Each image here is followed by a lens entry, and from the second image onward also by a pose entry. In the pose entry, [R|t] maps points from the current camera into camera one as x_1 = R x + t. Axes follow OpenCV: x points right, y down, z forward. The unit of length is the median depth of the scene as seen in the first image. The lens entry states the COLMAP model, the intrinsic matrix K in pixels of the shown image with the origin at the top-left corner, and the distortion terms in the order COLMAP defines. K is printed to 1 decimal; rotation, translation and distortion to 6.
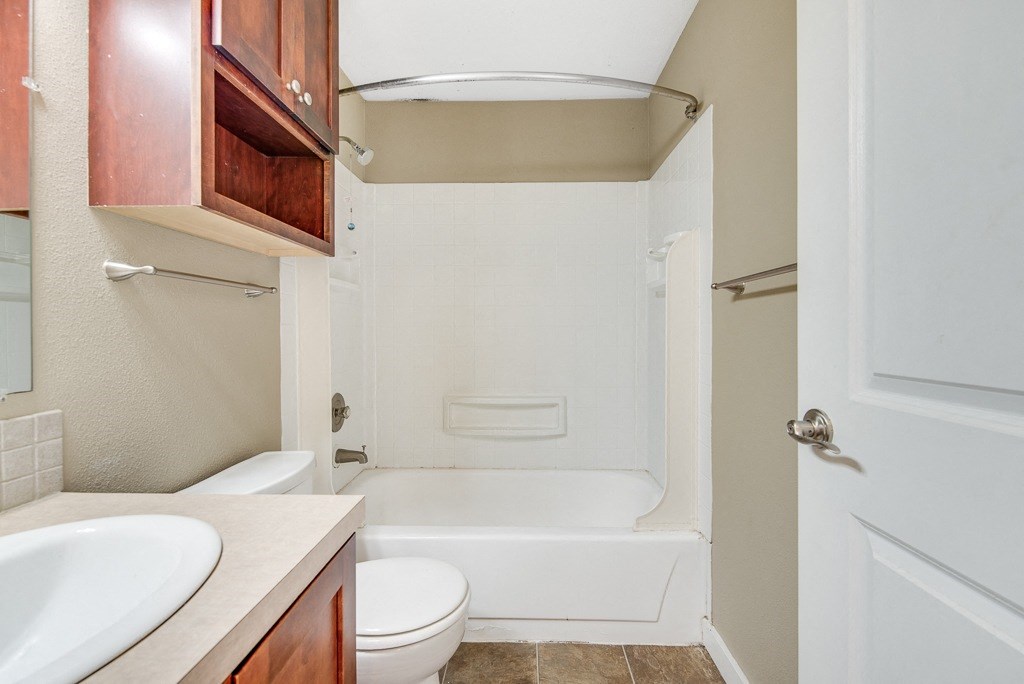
lens RADIAL K [[438.3, 0, 513.6], [0, 438.3, 335.5], [0, 0, 1]] dist [0.020148, -0.010574]
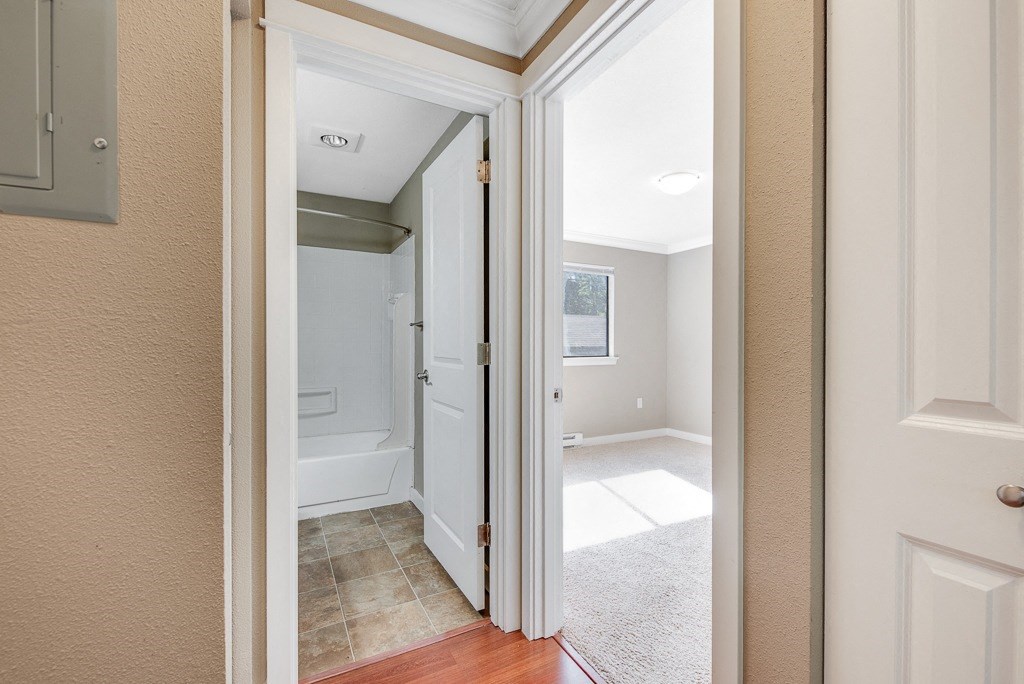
lens RADIAL K [[451.6, 0, 512.0], [0, 451.6, 342.0], [0, 0, 1]] dist [0.009140, -0.012397]
pose [[0.875938, 0.006673, 0.482377, -0.178161], [0.000298, 0.999897, -0.014373, 0.010672], [-0.482423, 0.012734, 0.875846, -1.137410]]
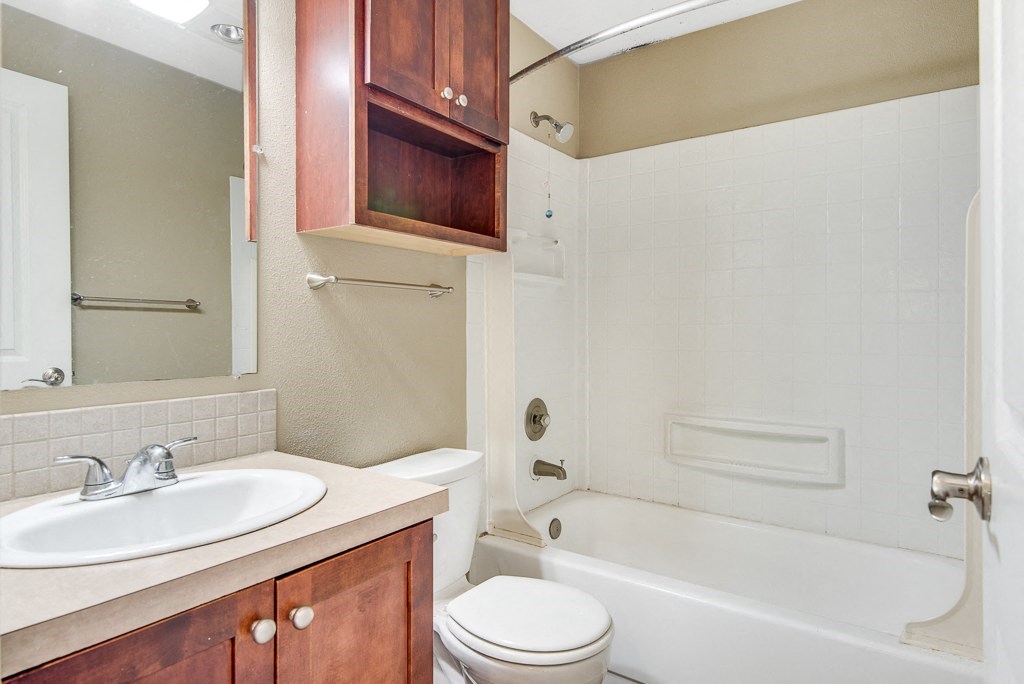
lens RADIAL K [[577.5, 0, 513.7], [0, 577.5, 333.4], [0, 0, 1]] dist [0.018711, -0.000522]
pose [[0.833415, 0.006865, -0.552605, 0.323975], [-0.009123, 0.999957, -0.001337, -0.001417], [0.552573, 0.006155, 0.833442, -0.033968]]
